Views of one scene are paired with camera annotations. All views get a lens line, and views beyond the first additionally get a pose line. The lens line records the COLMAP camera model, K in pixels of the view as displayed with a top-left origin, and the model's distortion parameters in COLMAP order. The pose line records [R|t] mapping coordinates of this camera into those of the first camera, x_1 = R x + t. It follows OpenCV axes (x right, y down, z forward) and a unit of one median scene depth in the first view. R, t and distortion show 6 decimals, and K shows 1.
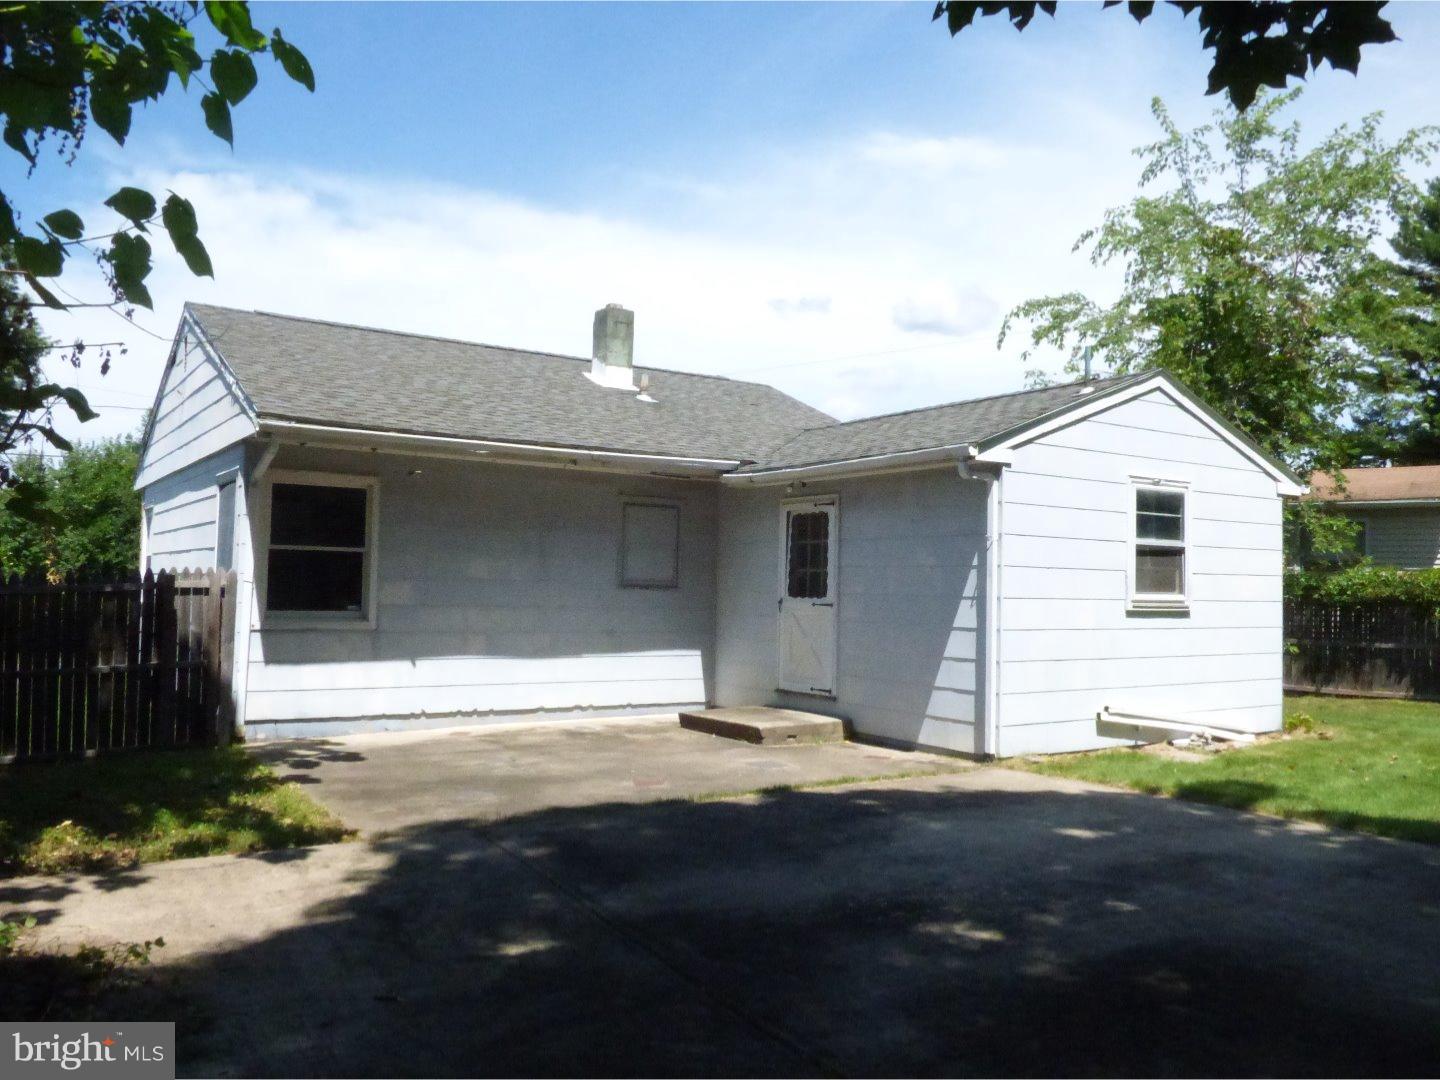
lens RADIAL K [[1111.1, 0, 720.3], [0, 1111.1, 544.5], [0, 0, 1]] dist [0.009739, 0.002012]
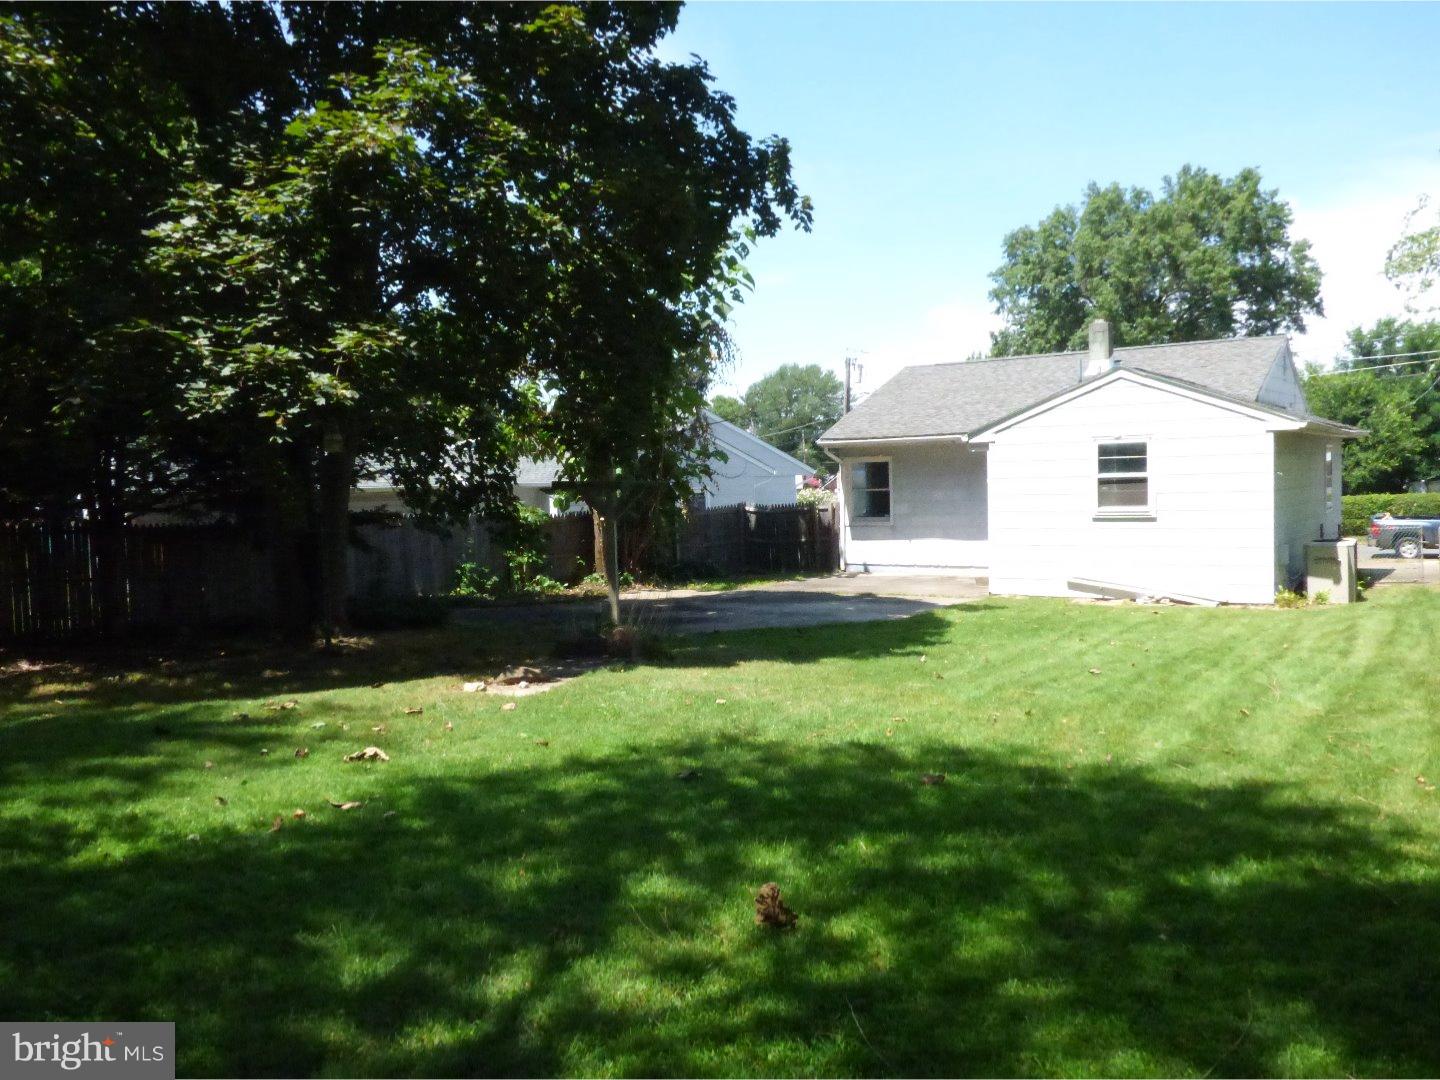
lens RADIAL K [[1111.1, 0, 719.9], [0, 1111.1, 538.7], [0, 0, 1]] dist [0.009739, 0.002012]
pose [[0.395543, 0.017821, -0.918275, 1.622084], [0.070865, 0.996239, 0.049859, -0.031090], [0.915710, -0.084795, 0.392792, -0.163203]]
